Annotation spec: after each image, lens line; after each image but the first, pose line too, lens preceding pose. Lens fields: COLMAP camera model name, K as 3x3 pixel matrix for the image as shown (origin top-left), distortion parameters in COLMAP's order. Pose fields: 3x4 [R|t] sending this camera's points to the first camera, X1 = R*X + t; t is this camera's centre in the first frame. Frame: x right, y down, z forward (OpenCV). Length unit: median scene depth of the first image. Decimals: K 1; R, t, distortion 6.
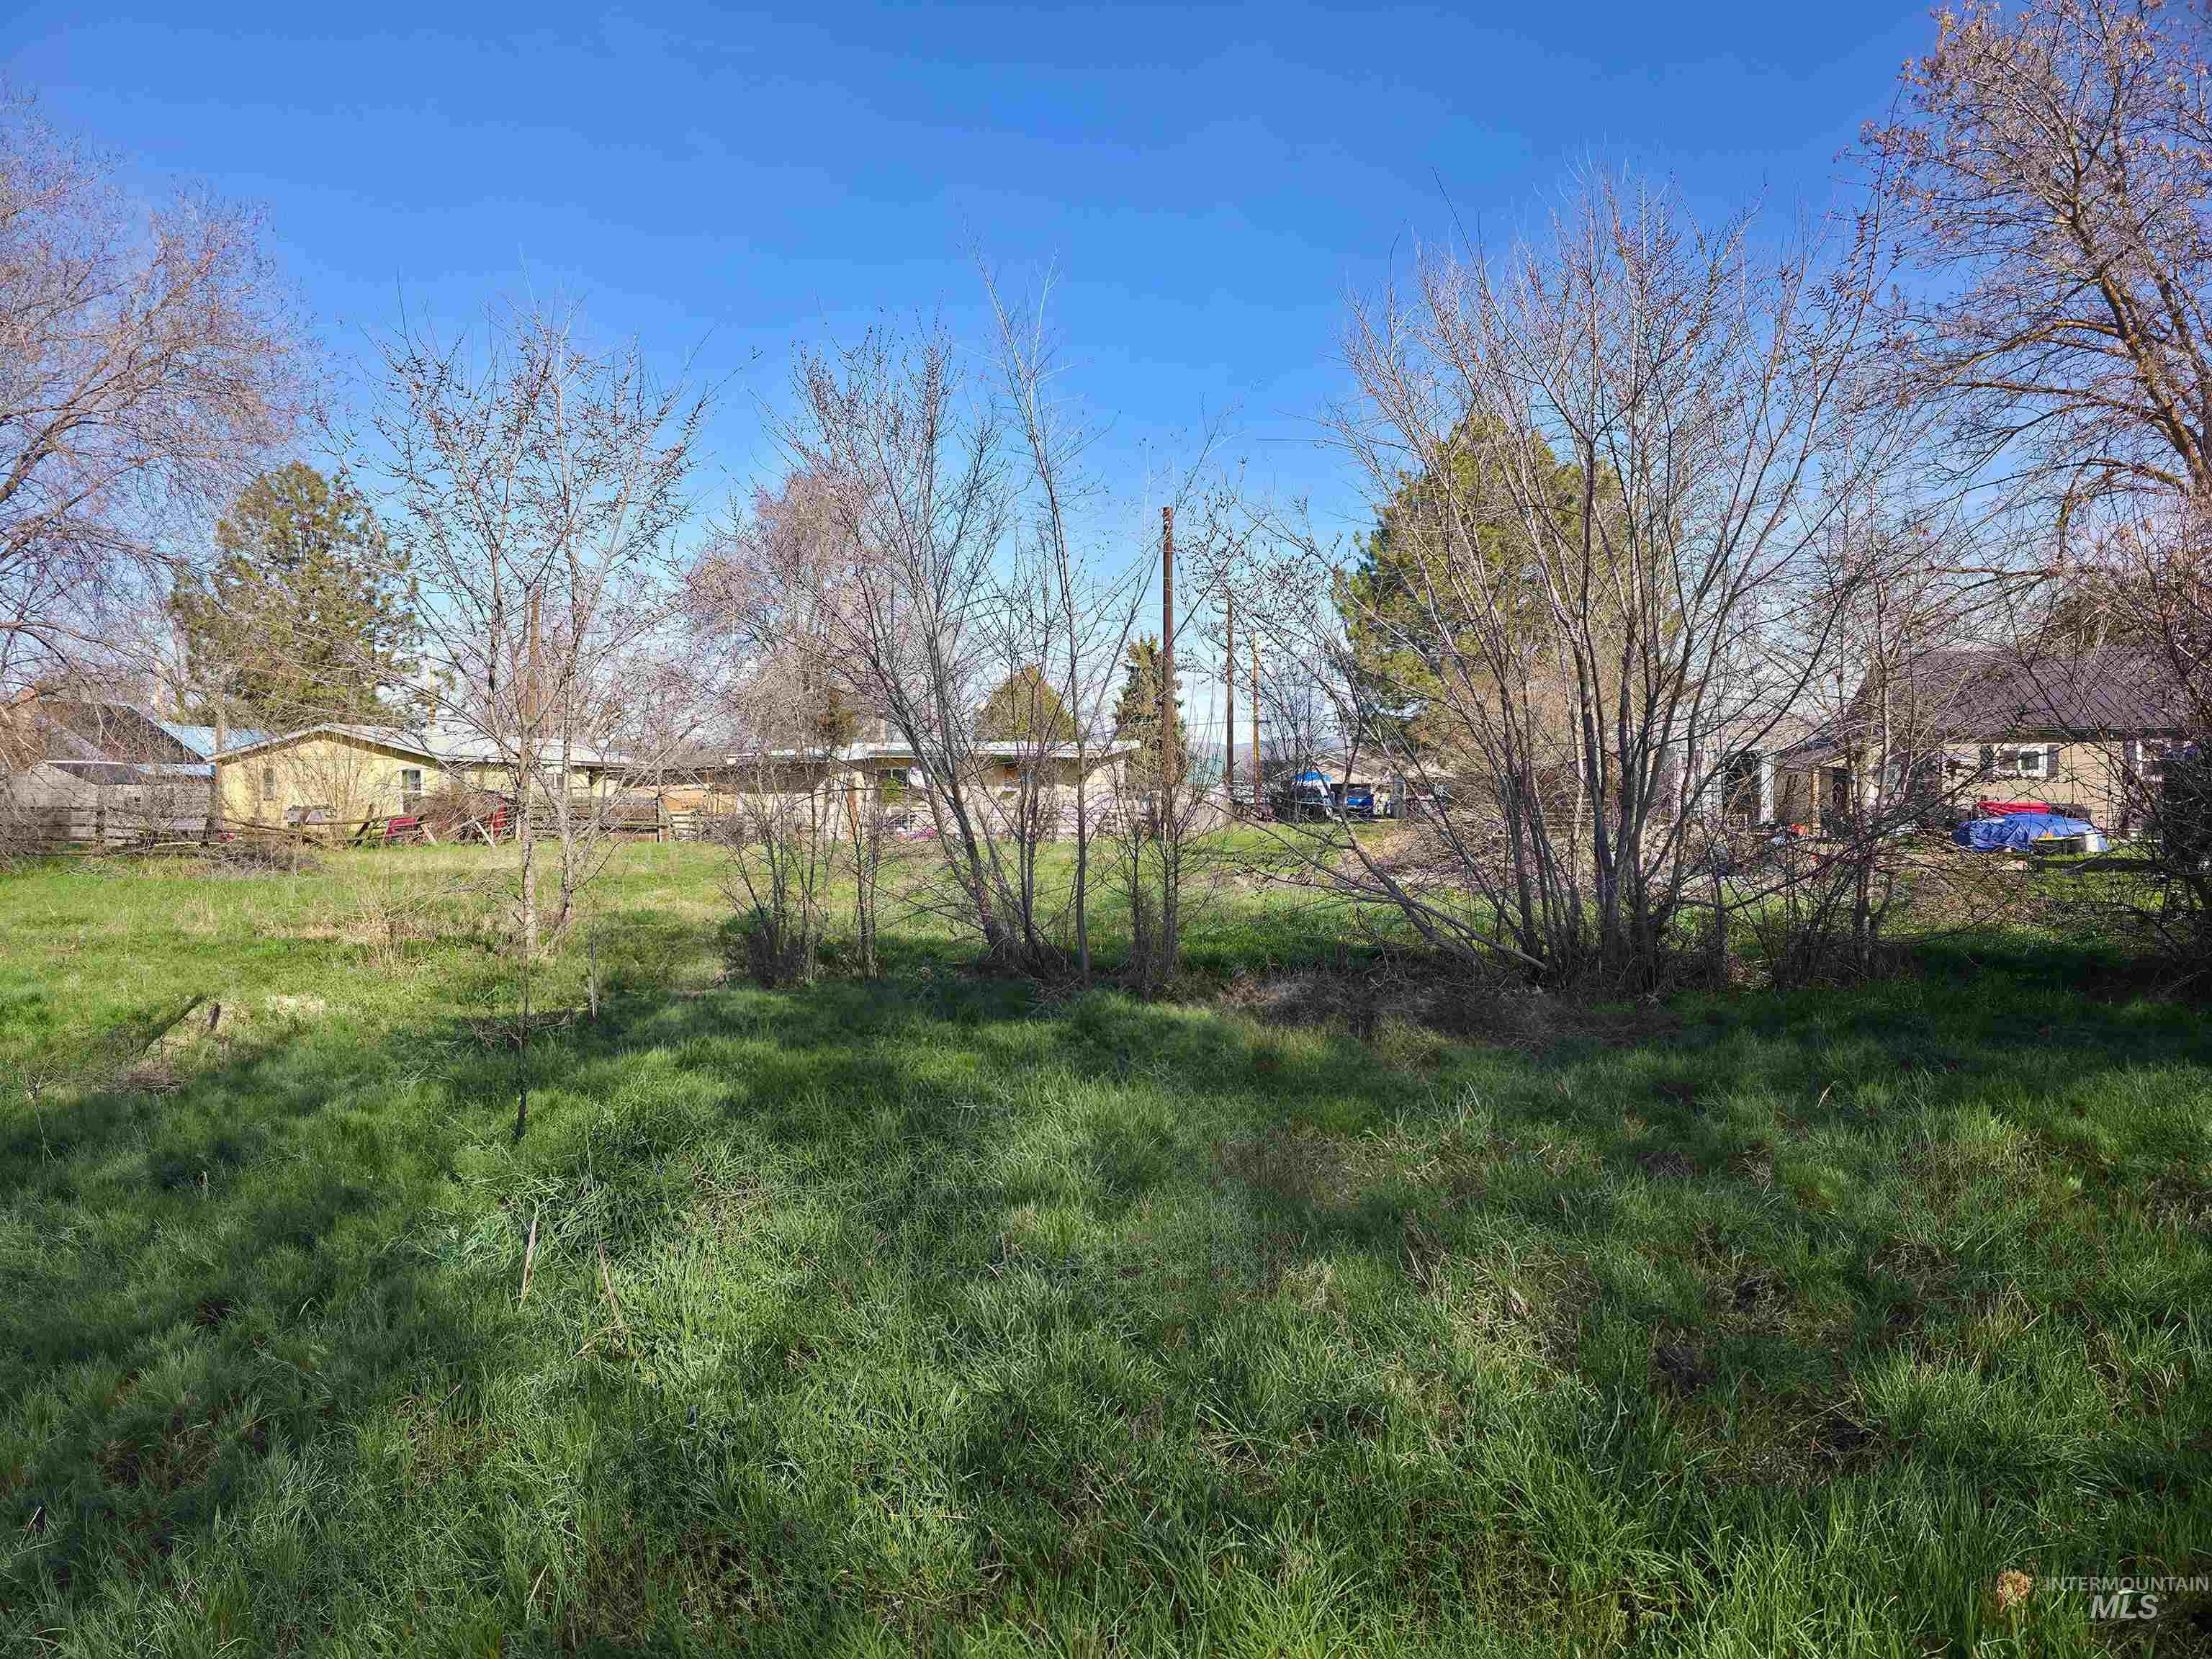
lens RADIAL K [[1461.1, 0, 1112.6], [0, 1461.1, 841.1], [0, 0, 1]] dist [0.064996, -0.056973]
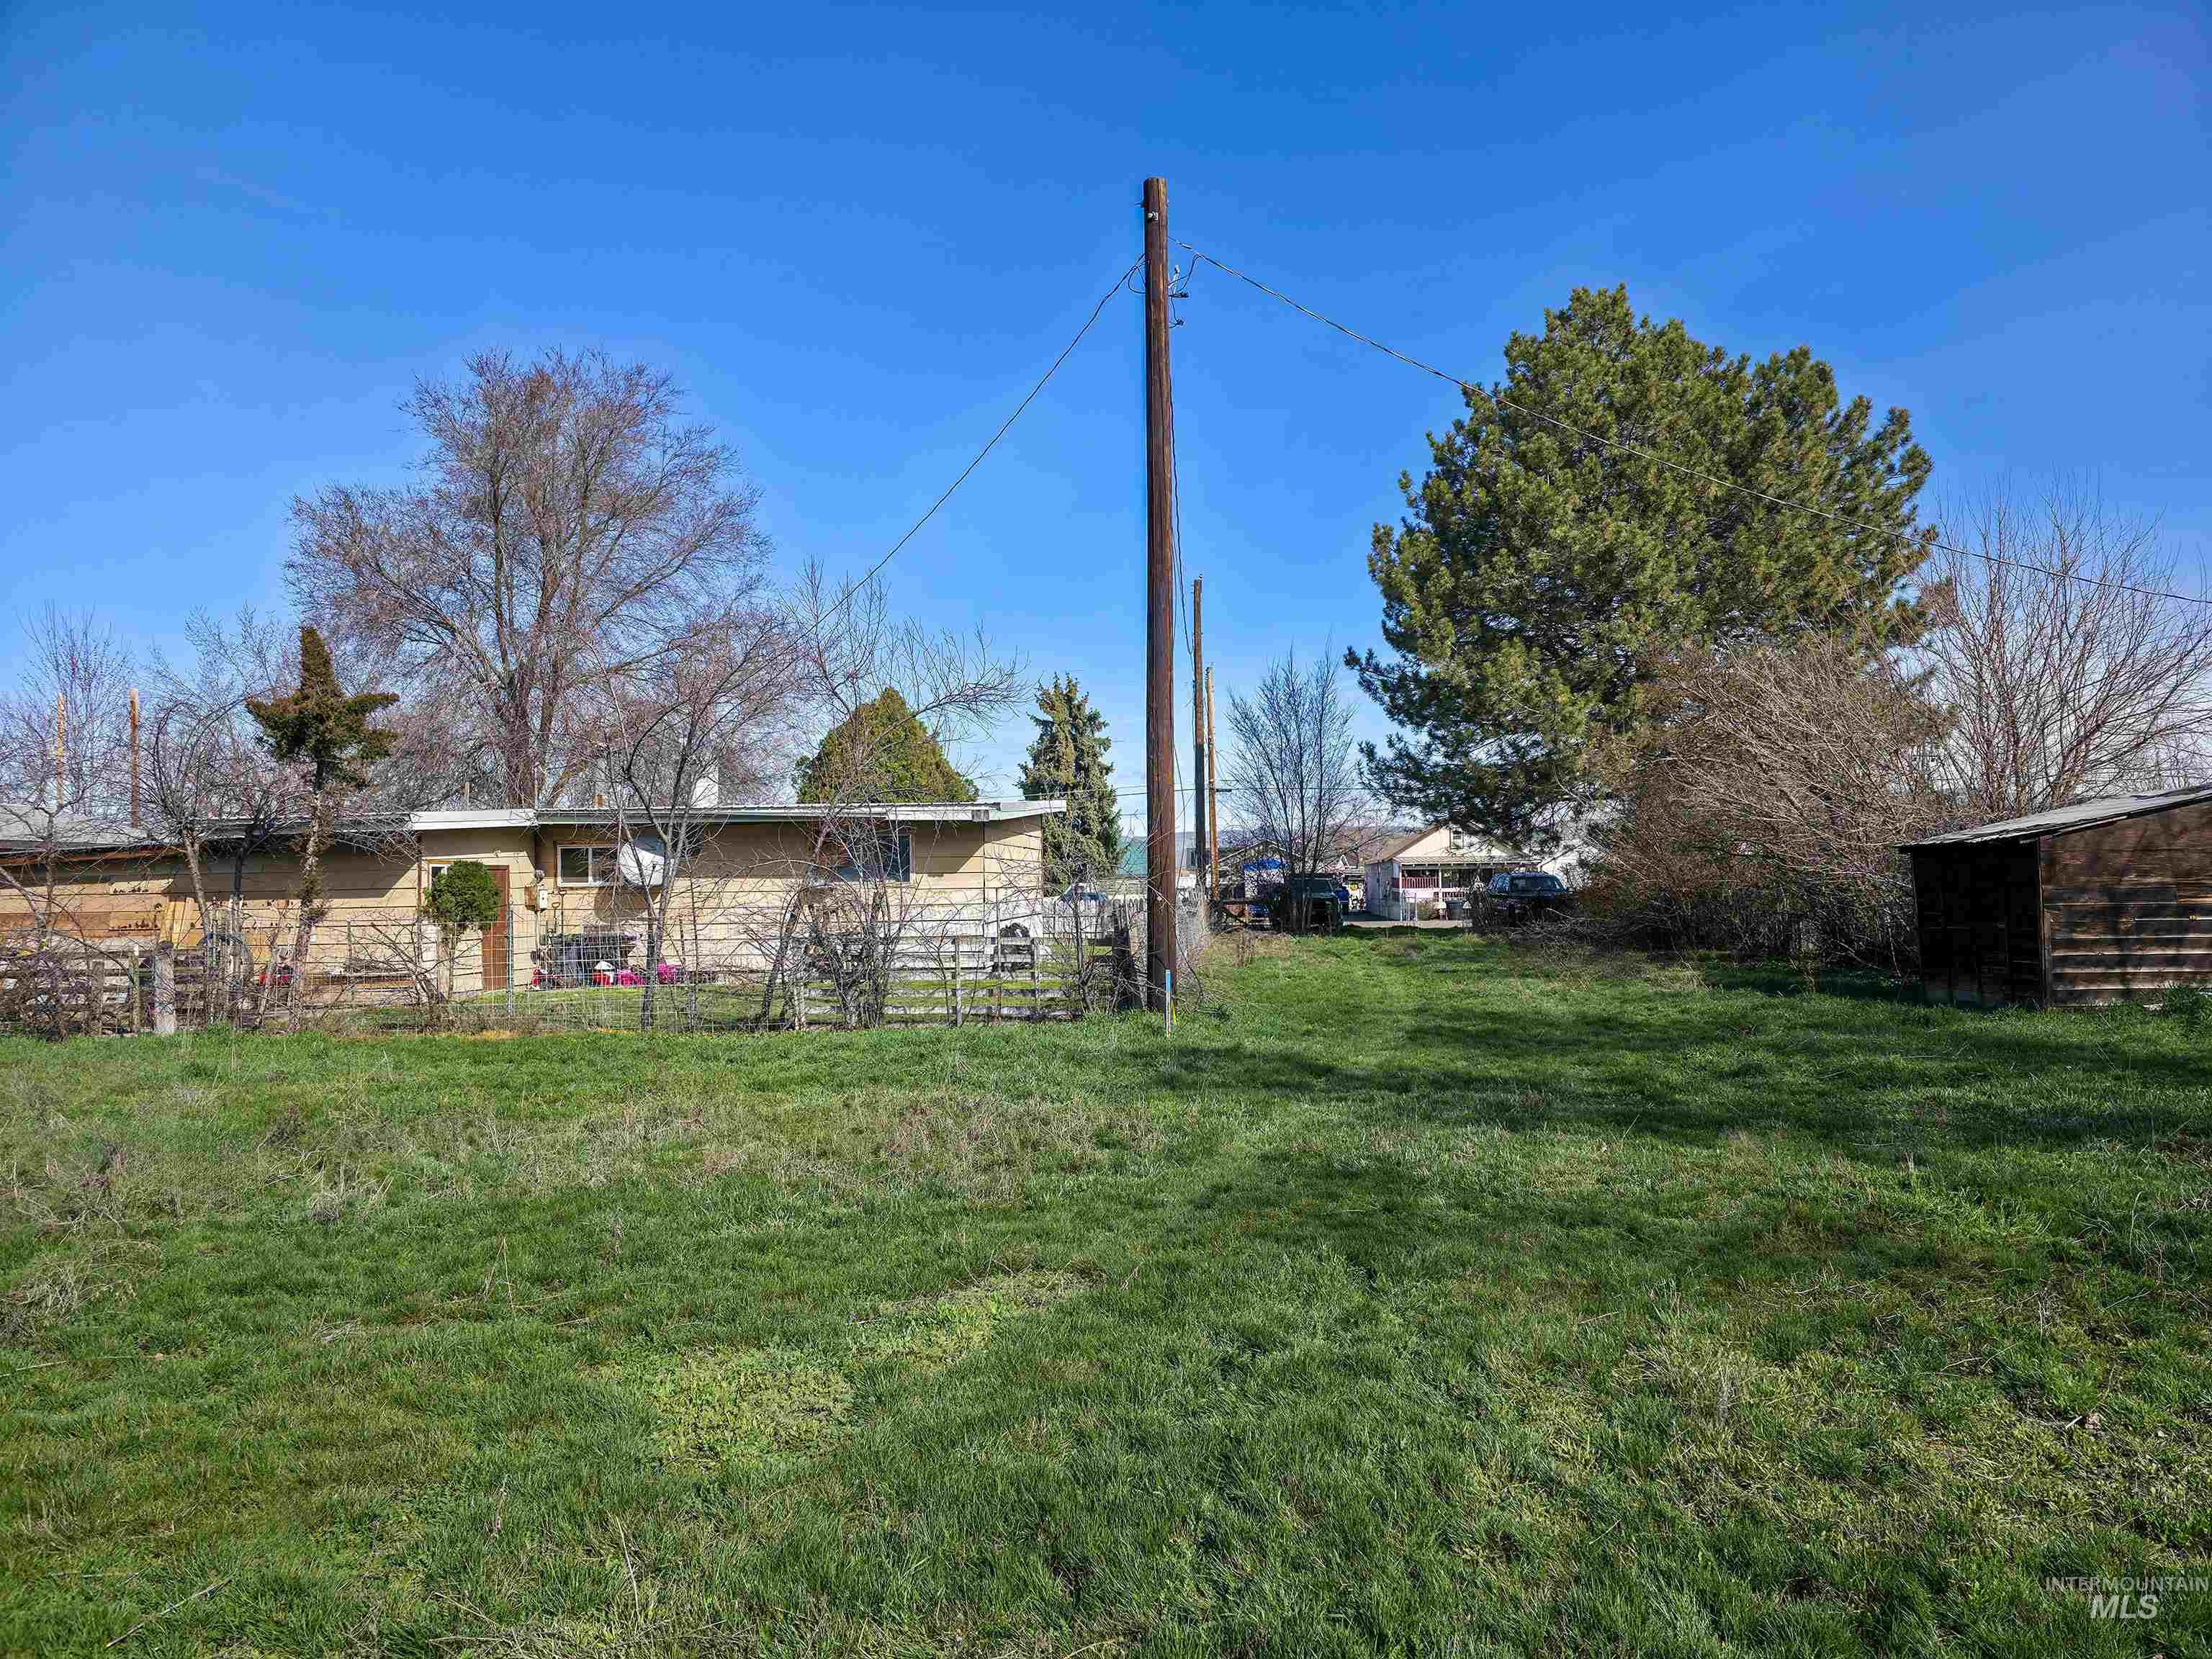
lens RADIAL K [[1461.1, 0, 1138.2], [0, 1461.1, 830.1], [0, 0, 1]] dist [0.064996, -0.056973]
pose [[0.996630, -0.007510, 0.081684, -0.000364], [0.013271, 0.997444, -0.070213, -0.016461], [-0.080948, 0.071060, 0.994182, 0.446017]]
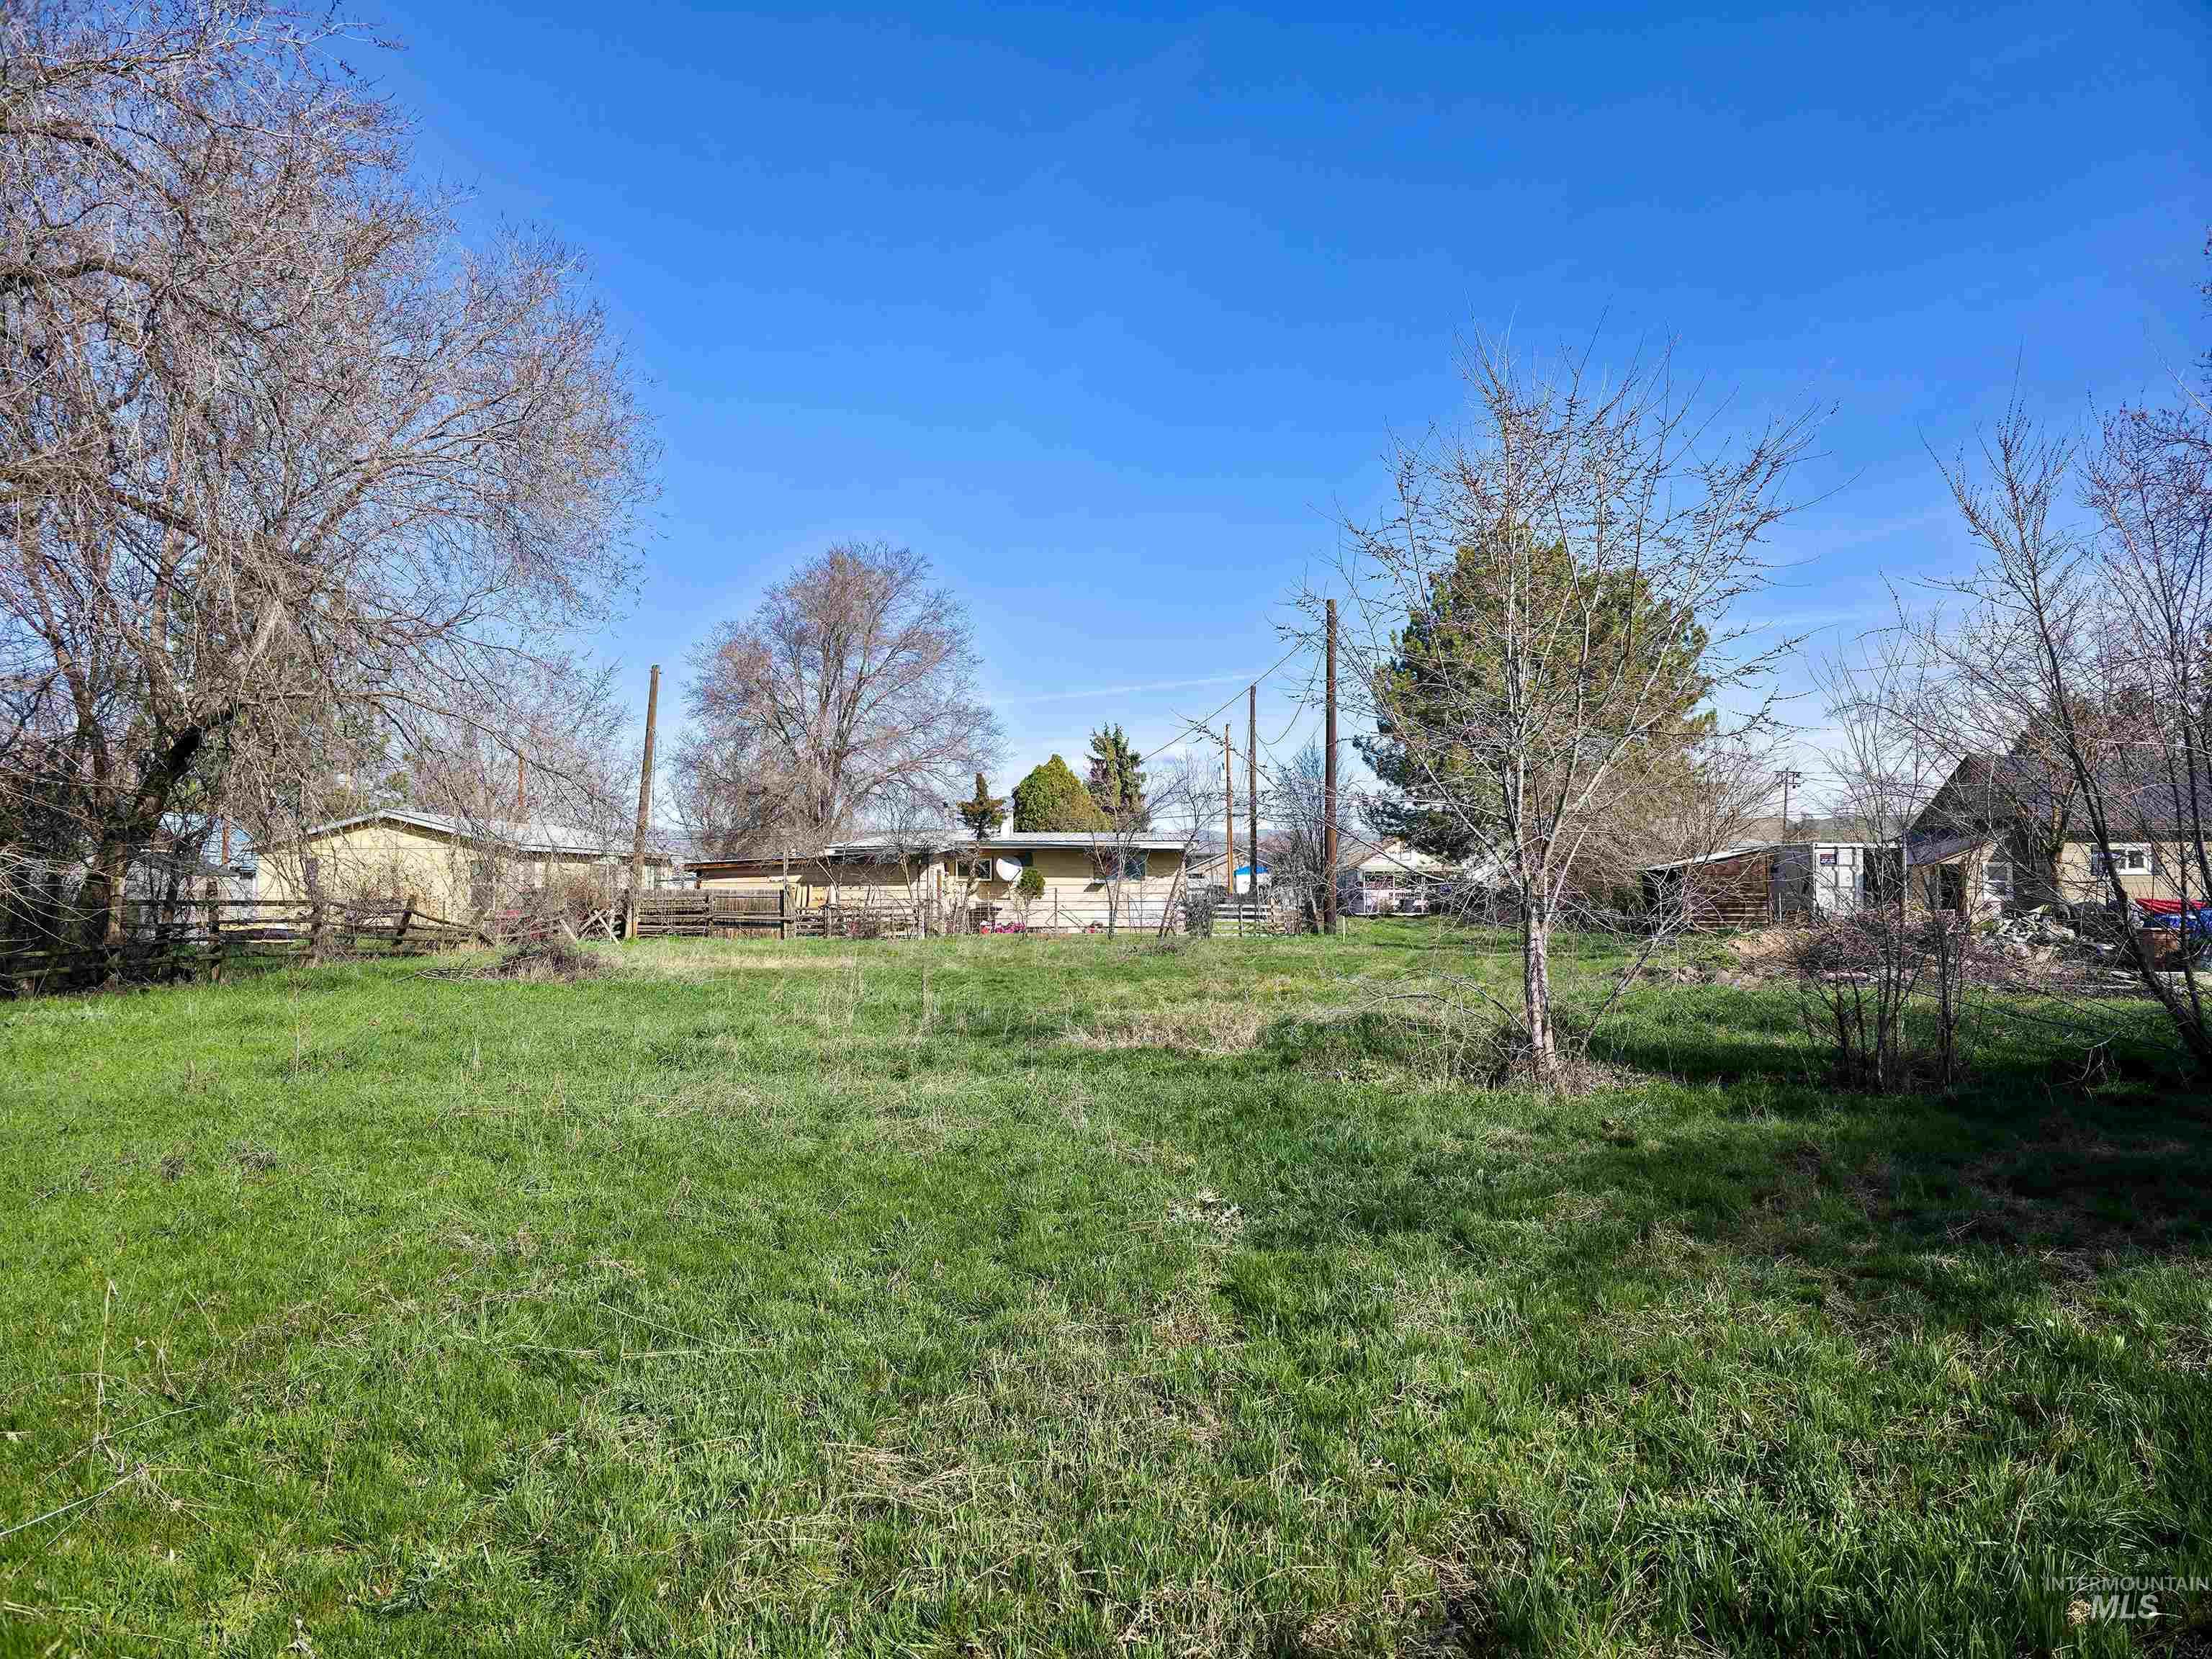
lens RADIAL K [[1461.1, 0, 1117.5], [0, 1461.1, 831.9], [0, 0, 1]] dist [0.064996, -0.056973]
pose [[0.992991, 0.006058, 0.118037, -0.159707], [0.002199, 0.997566, -0.069694, -0.001132], [-0.118172, 0.069465, 0.990560, 0.035187]]
